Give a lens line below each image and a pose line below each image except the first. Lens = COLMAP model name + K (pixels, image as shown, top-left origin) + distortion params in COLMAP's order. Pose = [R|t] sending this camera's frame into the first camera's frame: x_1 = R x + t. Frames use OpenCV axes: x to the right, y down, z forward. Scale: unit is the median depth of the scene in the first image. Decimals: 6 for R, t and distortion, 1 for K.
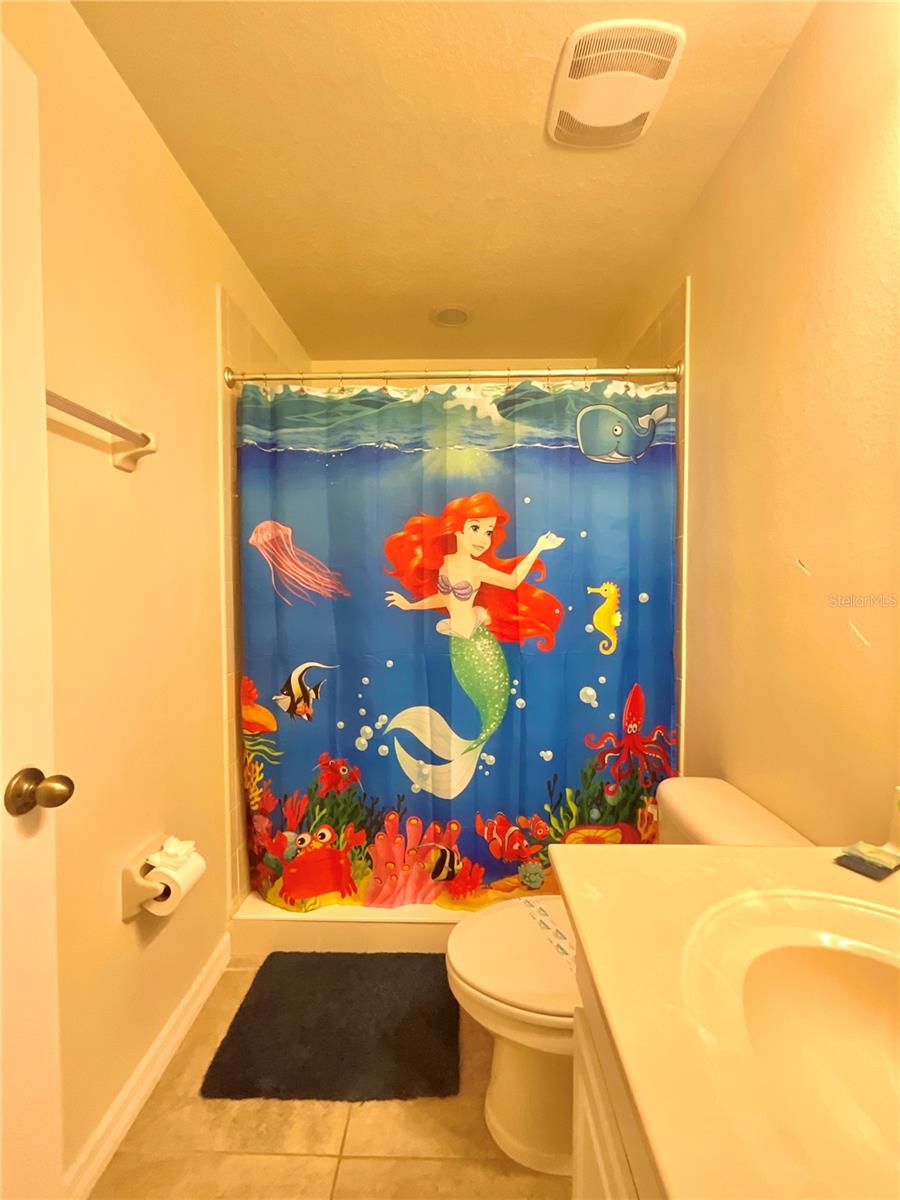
lens RADIAL K [[490.4, 0, 450.3], [0, 490.4, 598.5], [0, 0, 1]] dist [-0.000355, 0.002826]
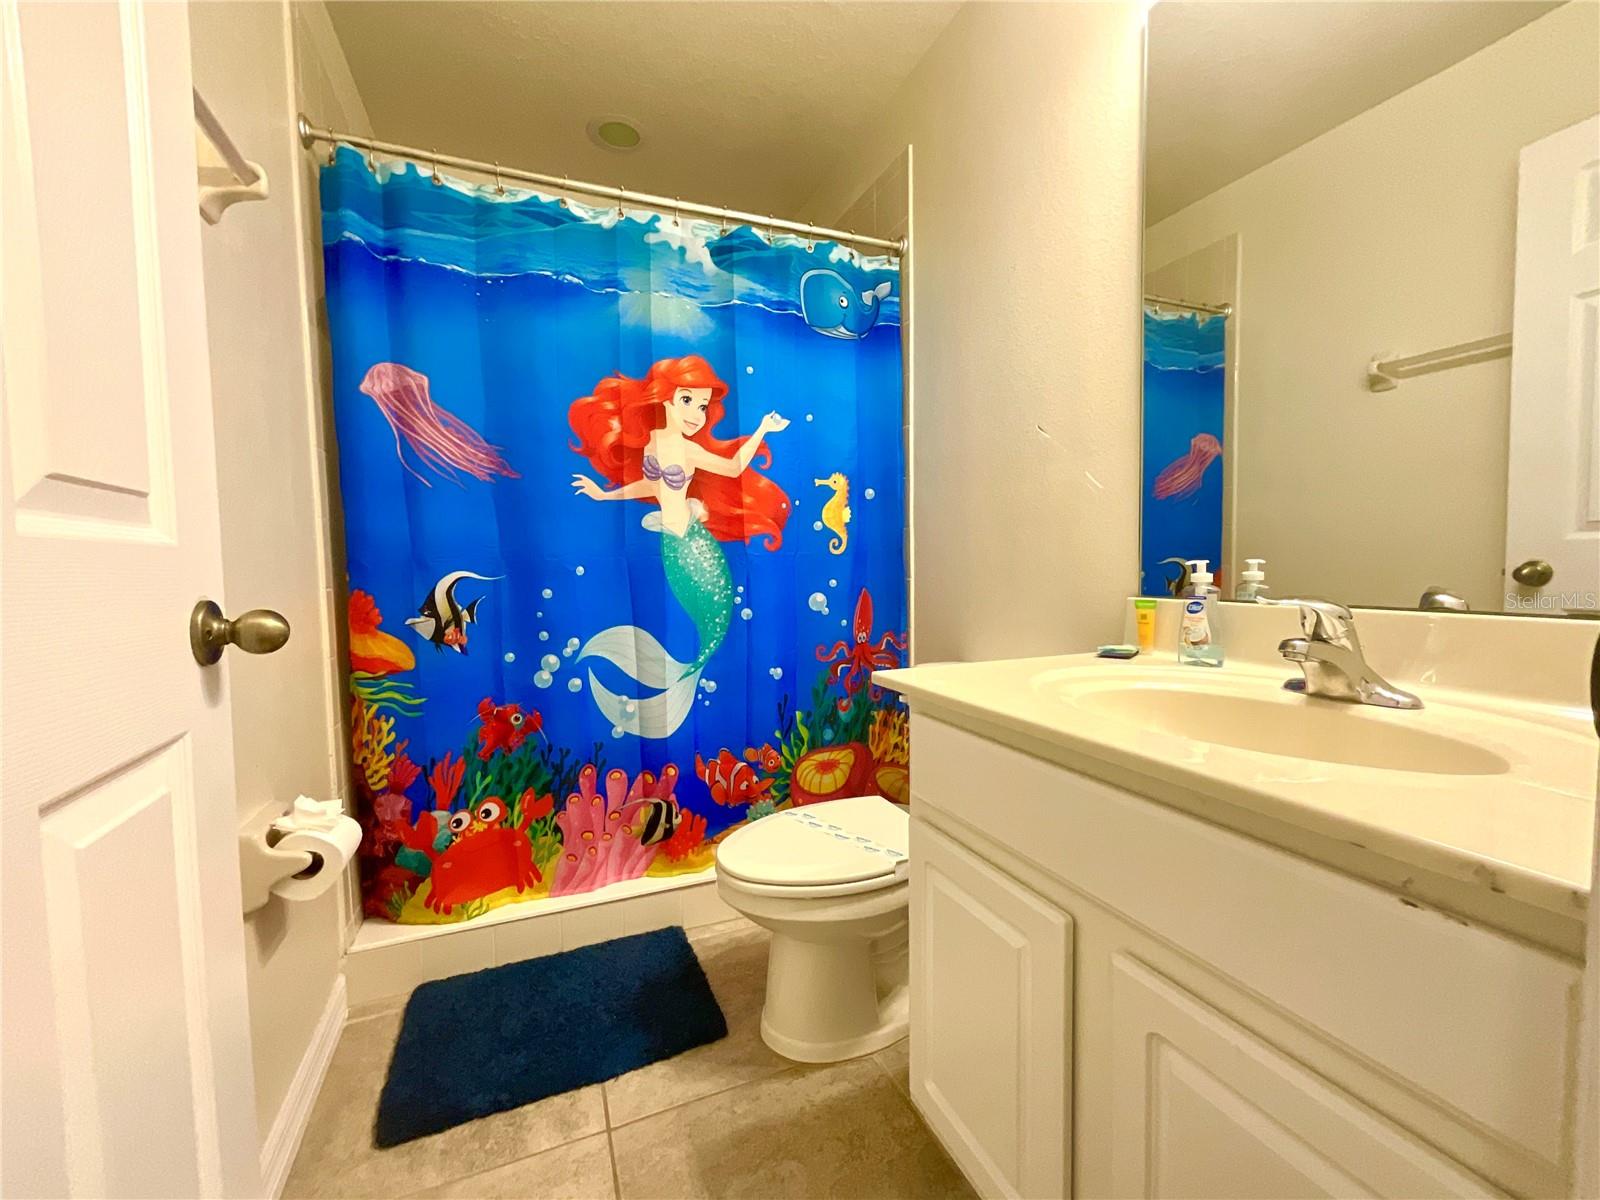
lens RADIAL K [[653.9, 0, 795.4], [0, 653.9, 598.3], [0, 0, 1]] dist [-0.000355, 0.002826]
pose [[0.915698, -0.032806, 0.400525, -0.227821], [0.024543, 0.999367, 0.025745, 0.159713], [-0.401116, -0.013745, 0.915924, -0.061896]]
